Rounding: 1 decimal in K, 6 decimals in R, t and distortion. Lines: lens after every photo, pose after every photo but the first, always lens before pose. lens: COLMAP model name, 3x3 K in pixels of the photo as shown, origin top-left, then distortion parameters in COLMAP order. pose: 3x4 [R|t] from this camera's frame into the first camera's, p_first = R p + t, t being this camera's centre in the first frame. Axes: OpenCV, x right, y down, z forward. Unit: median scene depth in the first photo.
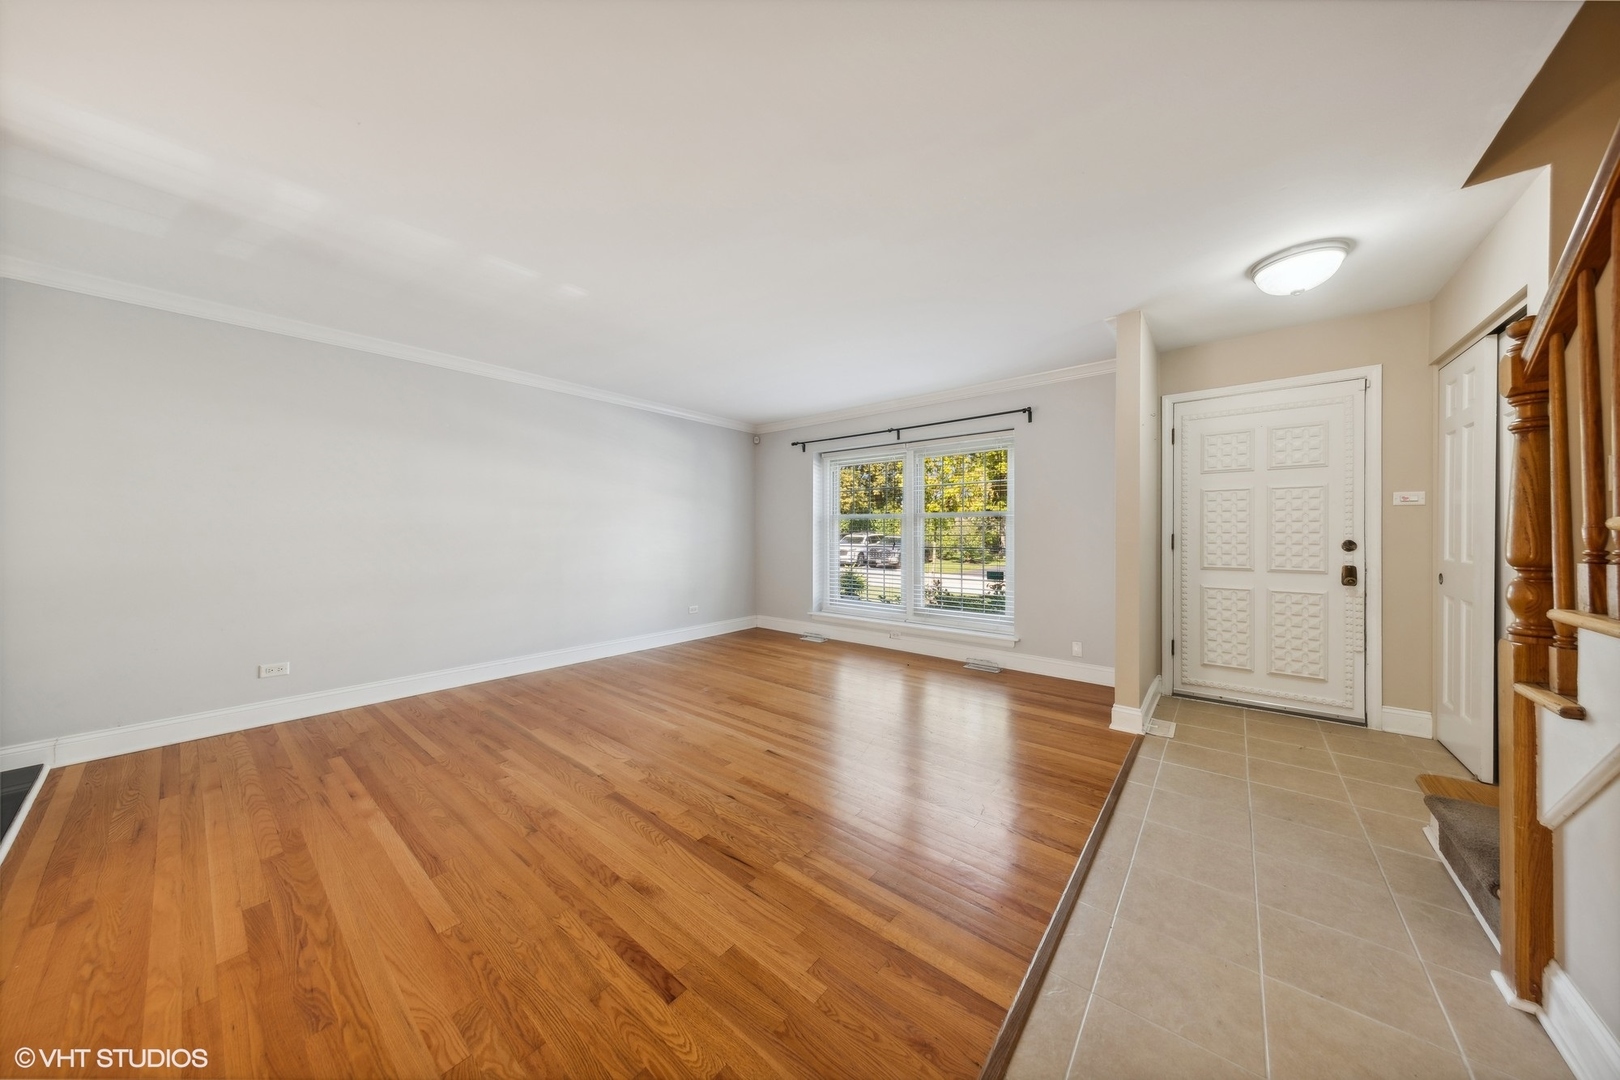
lens RADIAL K [[511.1, 0, 809.1], [0, 511.1, 539.7], [0, 0, 1]] dist [0.002812, 0.000119]
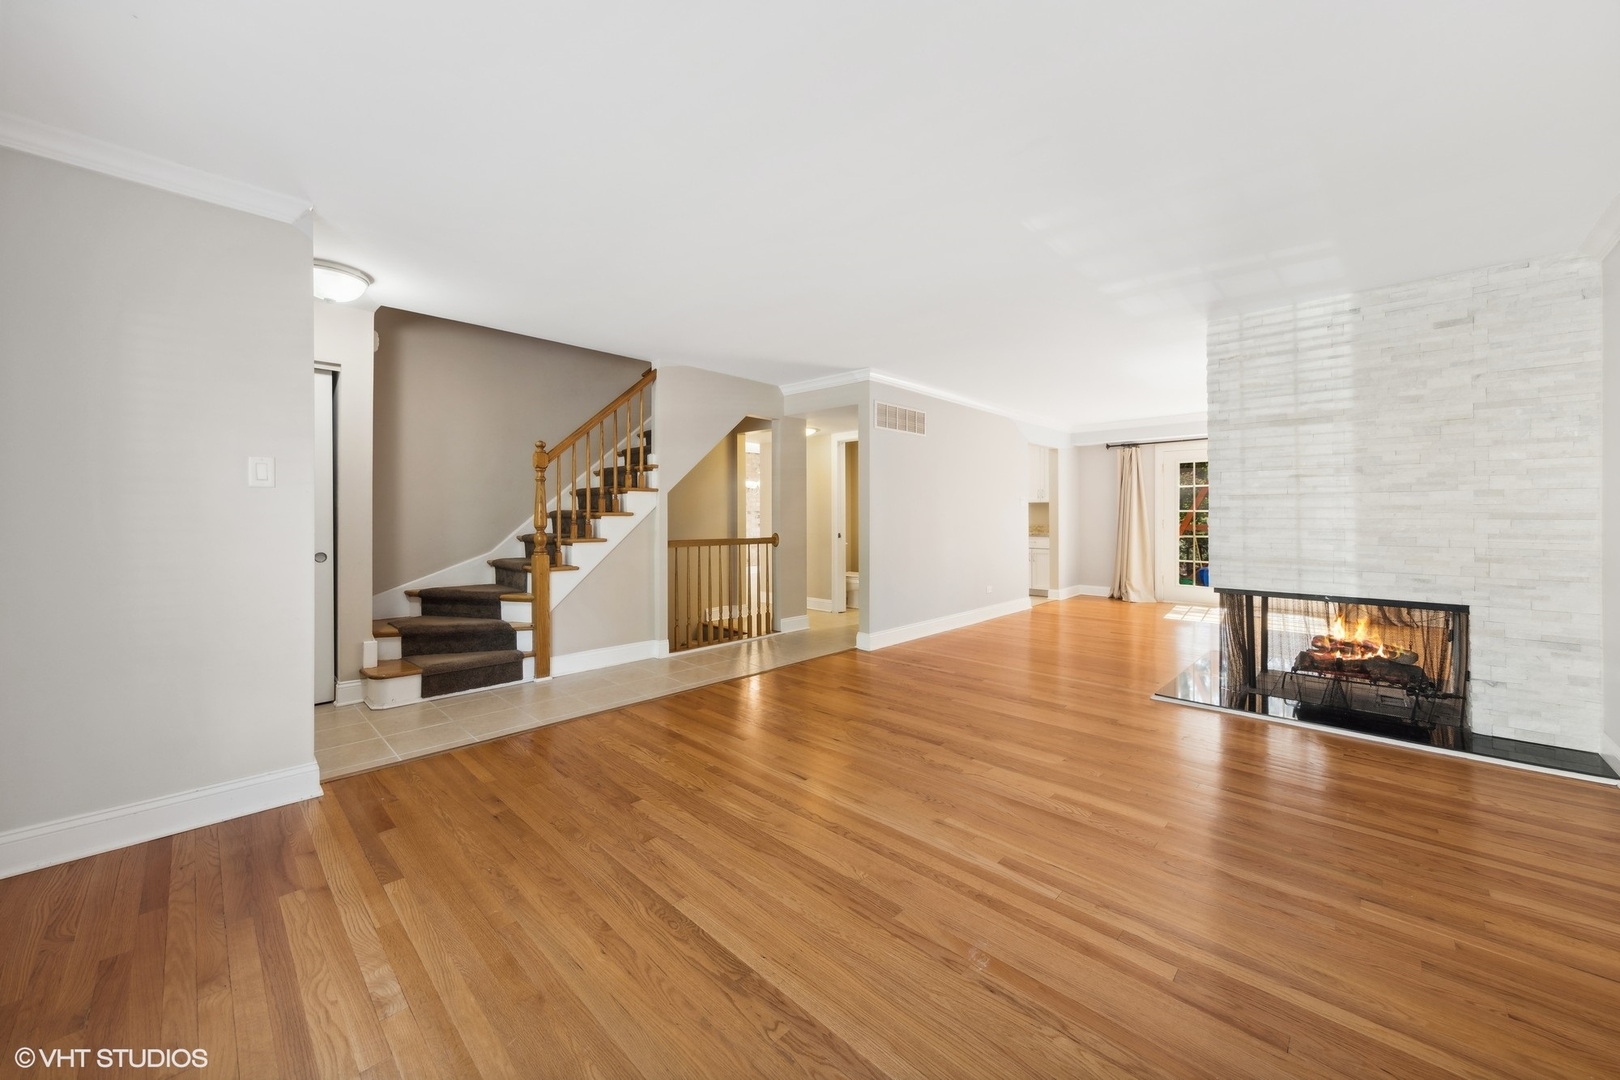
lens RADIAL K [[610.0, 0, 806.2], [0, 610.0, 516.2], [0, 0, 1]] dist [0.002387, 0.000133]
pose [[-0.997117, 0.000569, 0.075880, -0.196802], [0.002038, 0.999812, 0.019289, -0.040780], [-0.075855, 0.019388, -0.996930, 2.439860]]
